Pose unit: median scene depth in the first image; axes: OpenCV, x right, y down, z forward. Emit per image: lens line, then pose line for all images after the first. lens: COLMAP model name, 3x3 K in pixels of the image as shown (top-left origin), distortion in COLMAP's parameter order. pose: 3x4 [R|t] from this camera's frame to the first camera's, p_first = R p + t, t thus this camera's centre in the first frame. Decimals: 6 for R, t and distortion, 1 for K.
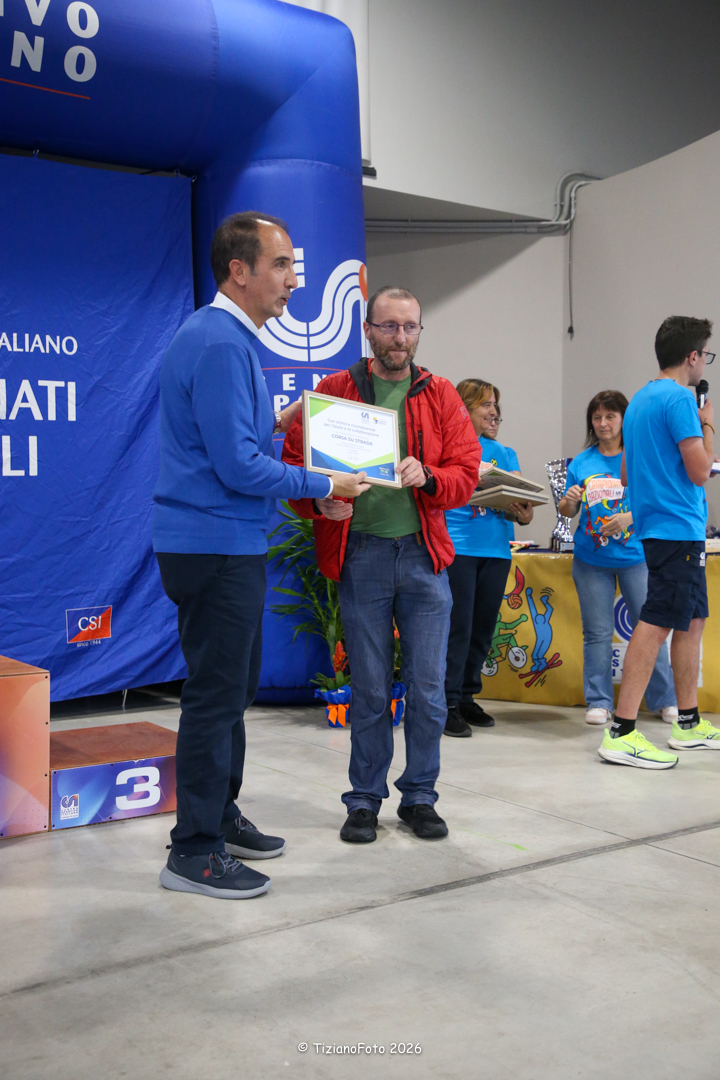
lens RADIAL K [[1312.8, 0, 369.1], [0, 1312.8, 535.7], [0, 0, 1]] dist [0.173308, 0.000000]
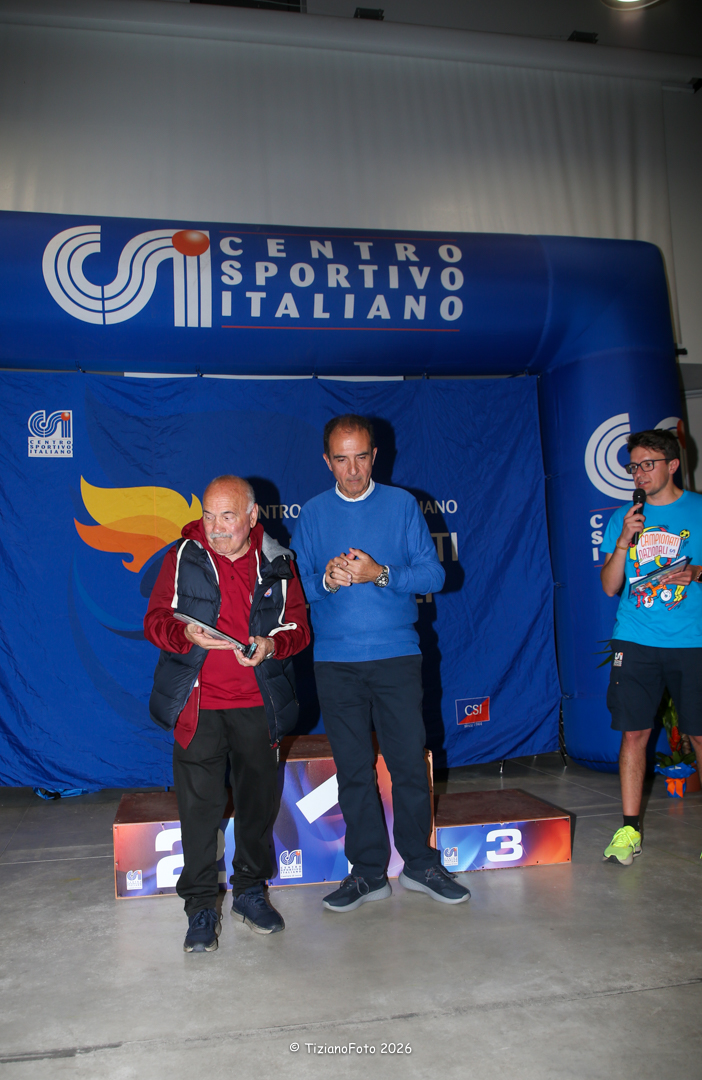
lens RADIAL K [[840.0, 0, 271.9], [0, 840.0, 609.3], [0, 0, 1]] dist [-0.079789, 0.037421]
pose [[0.887476, -0.046197, -0.458533, 0.001457], [0.028330, 0.998550, -0.045773, -0.003210], [0.459983, 0.027632, 0.887498, 0.175626]]
